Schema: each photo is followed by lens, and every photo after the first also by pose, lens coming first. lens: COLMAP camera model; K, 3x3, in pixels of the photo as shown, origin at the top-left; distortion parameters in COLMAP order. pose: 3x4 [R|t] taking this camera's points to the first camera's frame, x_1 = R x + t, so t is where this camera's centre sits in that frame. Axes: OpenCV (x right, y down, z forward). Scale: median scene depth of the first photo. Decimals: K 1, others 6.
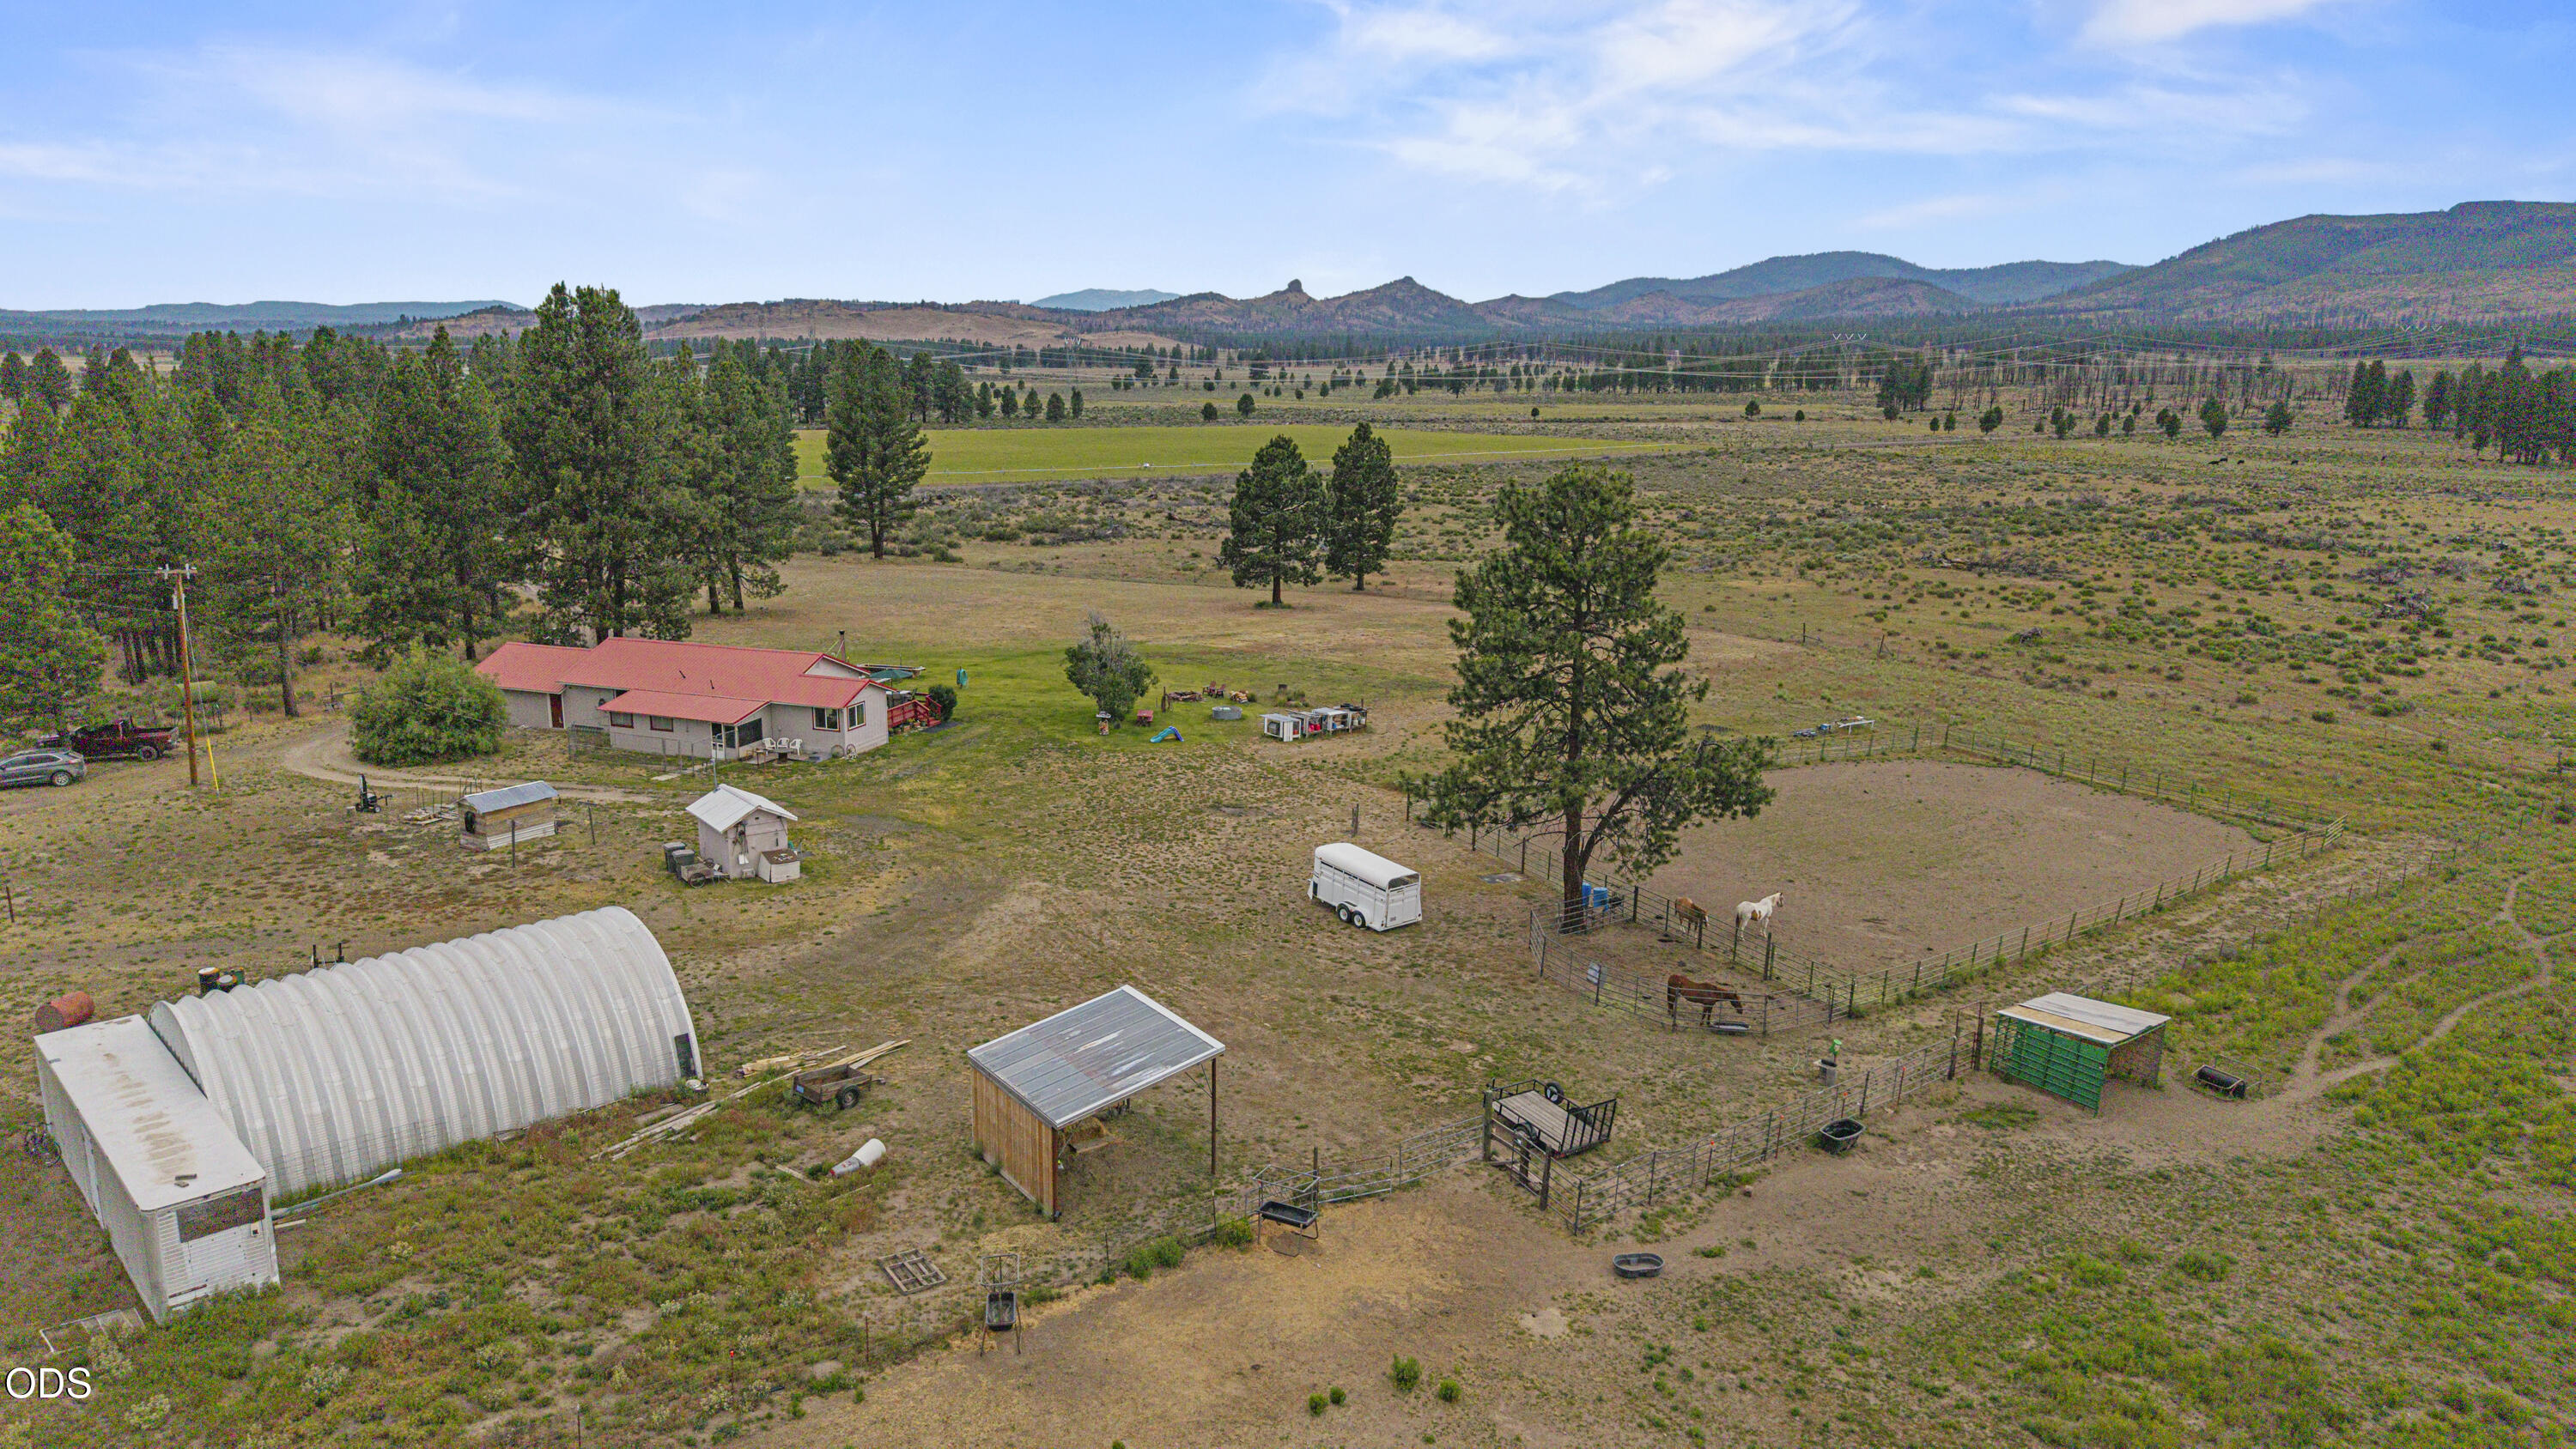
lens RADIAL K [[1755.3, 0, 1294.2], [0, 1755.3, 719.0], [0, 0, 1]] dist [0.039338, -0.035592]
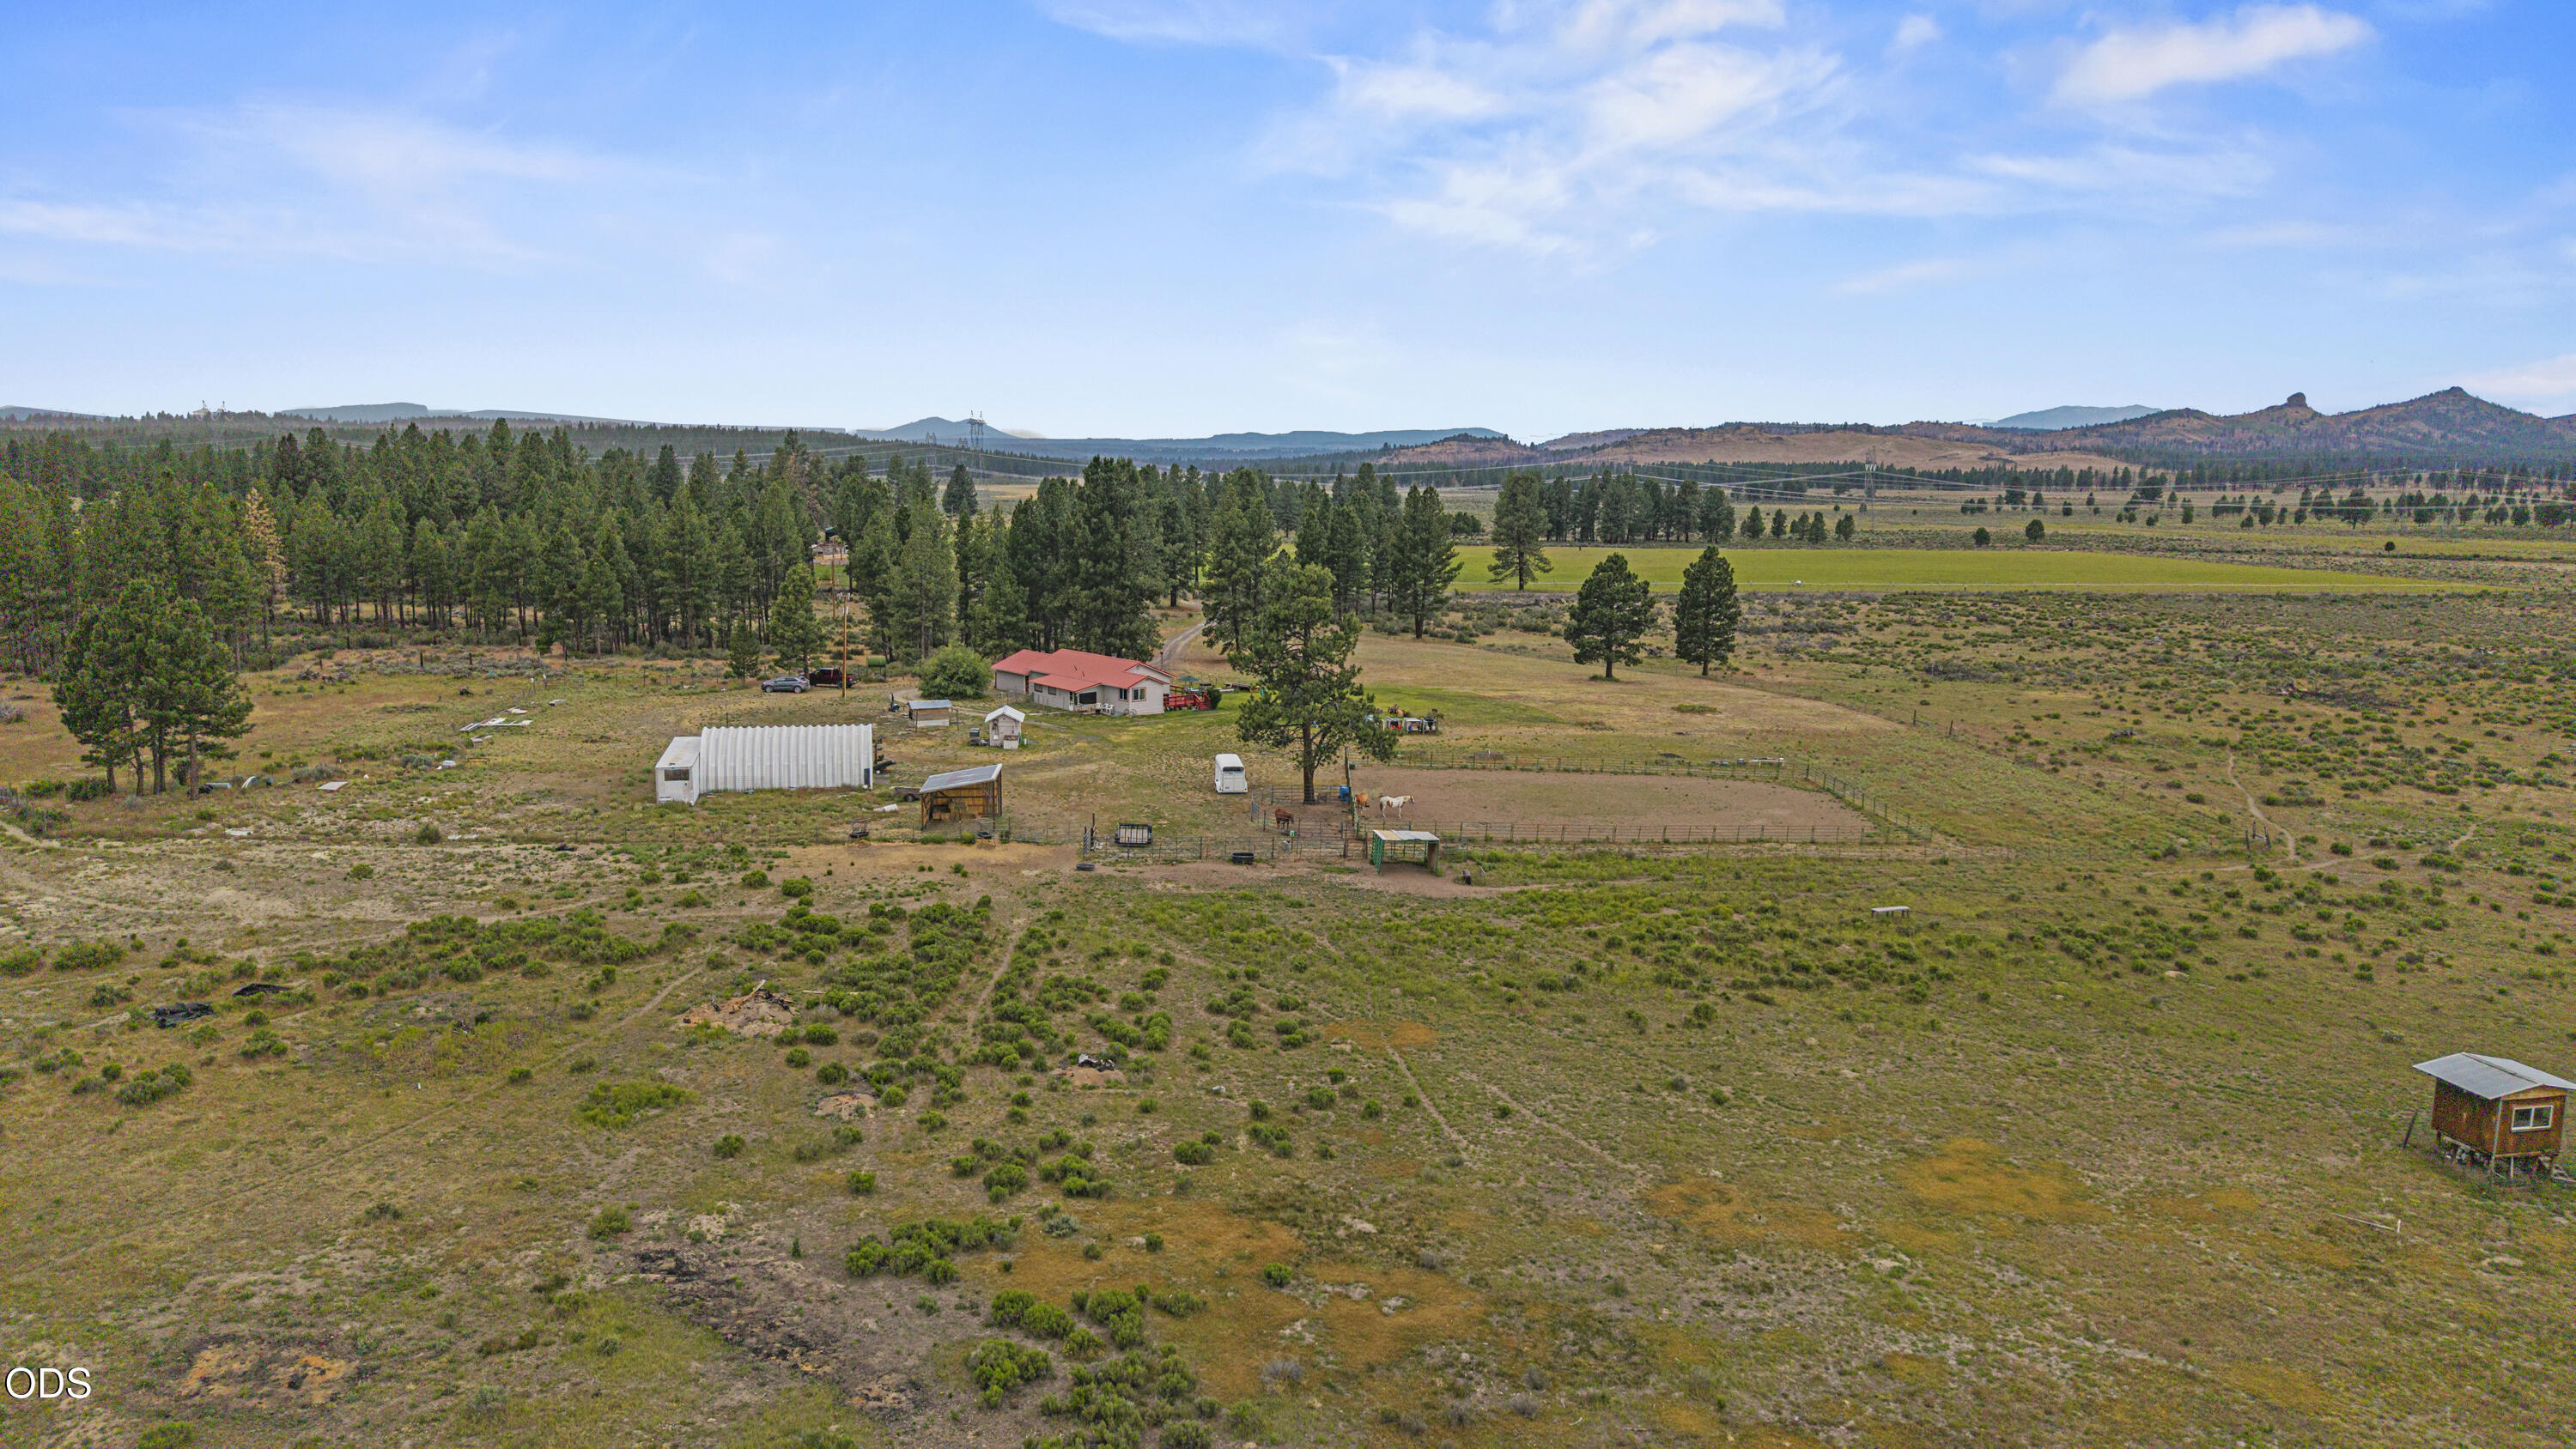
lens RADIAL K [[1755.3, 0, 1279.8], [0, 1755.3, 729.9], [0, 0, 1]] dist [0.039338, -0.035592]
pose [[0.859982, 0.078944, -0.504182, 0.129637], [-0.108984, 0.993581, -0.030320, 0.012043], [0.498552, 0.081022, 0.863065, -0.081109]]
